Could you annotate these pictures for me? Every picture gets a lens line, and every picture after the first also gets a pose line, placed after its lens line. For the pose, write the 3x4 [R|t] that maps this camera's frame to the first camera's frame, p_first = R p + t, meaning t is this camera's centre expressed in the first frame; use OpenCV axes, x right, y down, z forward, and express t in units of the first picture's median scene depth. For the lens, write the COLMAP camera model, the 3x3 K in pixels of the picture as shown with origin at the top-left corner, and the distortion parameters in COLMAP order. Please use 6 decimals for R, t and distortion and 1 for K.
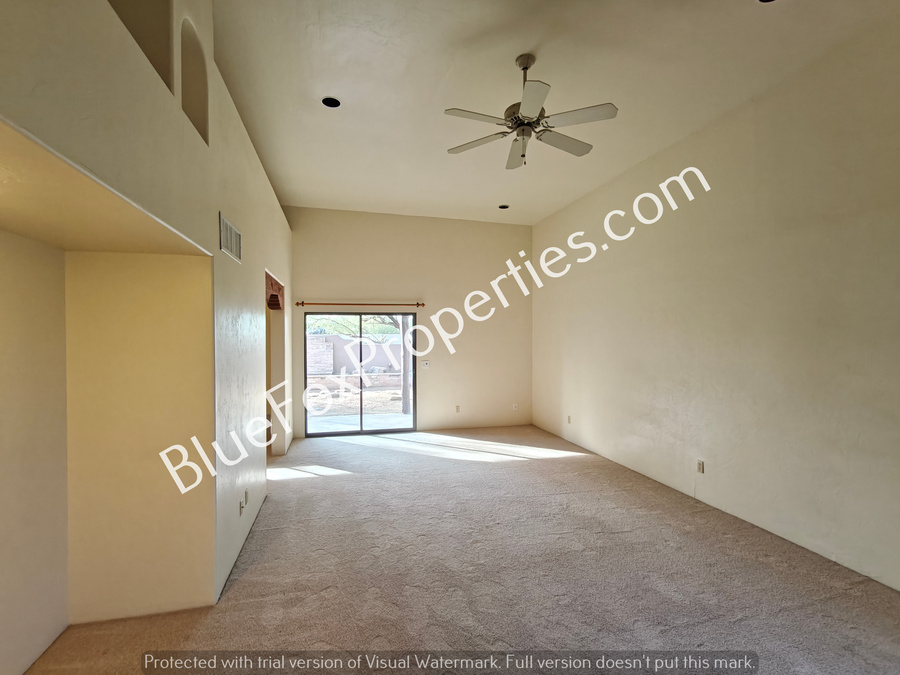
lens RADIAL K [[411.9, 0, 449.2], [0, 411.9, 340.4], [0, 0, 1]] dist [-0.002393, -0.000876]
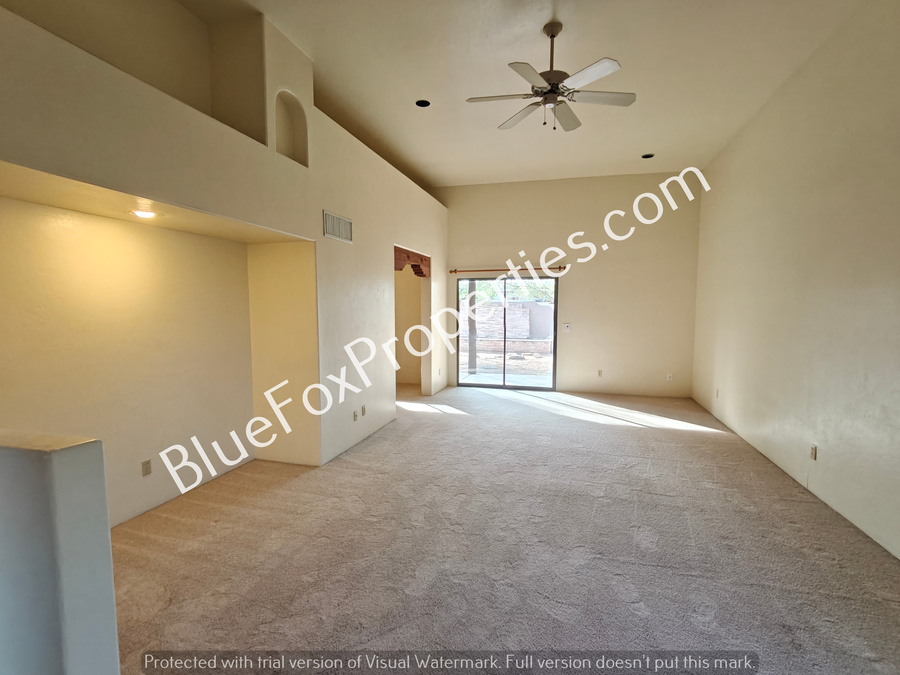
lens RADIAL K [[411.9, 0, 445.6], [0, 411.9, 337.4], [0, 0, 1]] dist [-0.002393, -0.000876]
pose [[0.874980, 0.041110, -0.482411, 0.298786], [-0.005723, 0.997197, 0.074599, 0.016006], [0.484125, -0.062512, 0.872763, -0.055450]]
